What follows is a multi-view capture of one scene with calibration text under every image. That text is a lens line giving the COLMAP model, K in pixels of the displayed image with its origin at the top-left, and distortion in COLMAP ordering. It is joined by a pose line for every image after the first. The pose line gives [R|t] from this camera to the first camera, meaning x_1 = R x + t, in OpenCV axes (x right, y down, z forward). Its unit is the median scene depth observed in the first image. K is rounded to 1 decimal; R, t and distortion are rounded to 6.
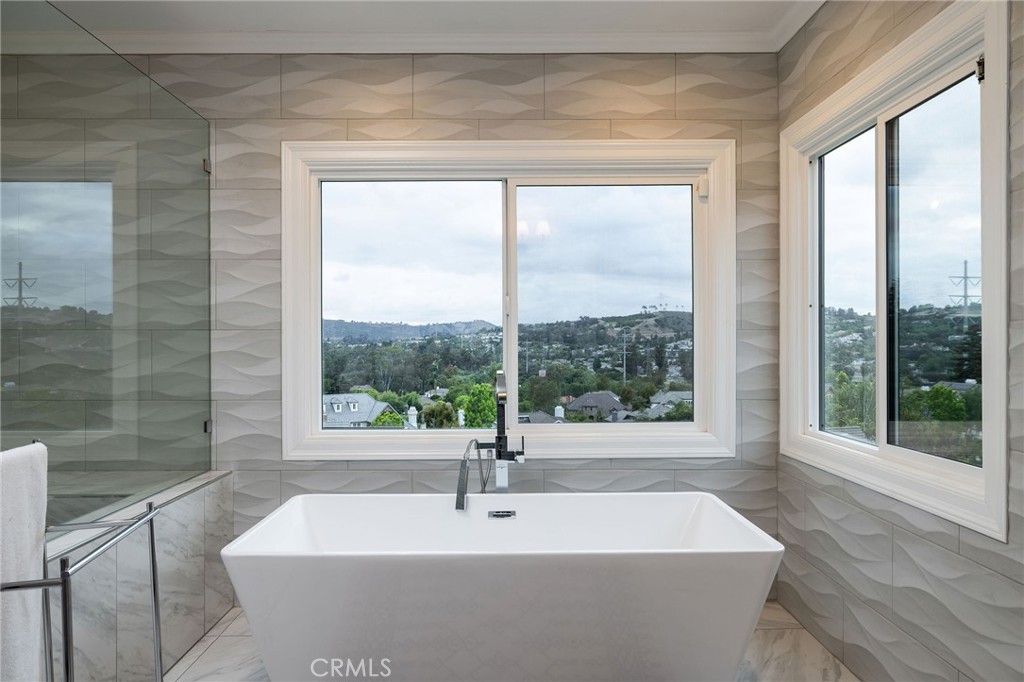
lens RADIAL K [[643.3, 0, 508.2], [0, 643.3, 341.6], [0, 0, 1]] dist [-0.003370, 0.001716]
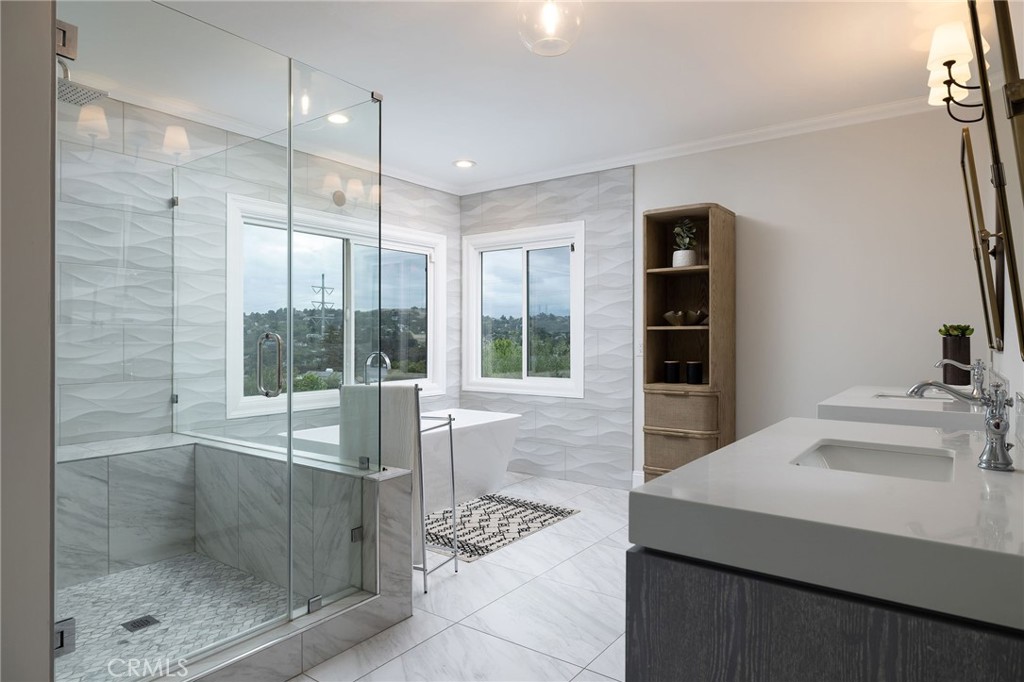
lens RADIAL K [[623.4, 0, 511.6], [0, 623.4, 339.1], [0, 0, 1]] dist [0.001565, -0.000054]
pose [[0.591091, 0.001775, 0.806603, -1.083237], [-0.002290, 0.999997, -0.000522, 0.008260], [-0.806601, -0.001539, 0.591094, -0.310362]]
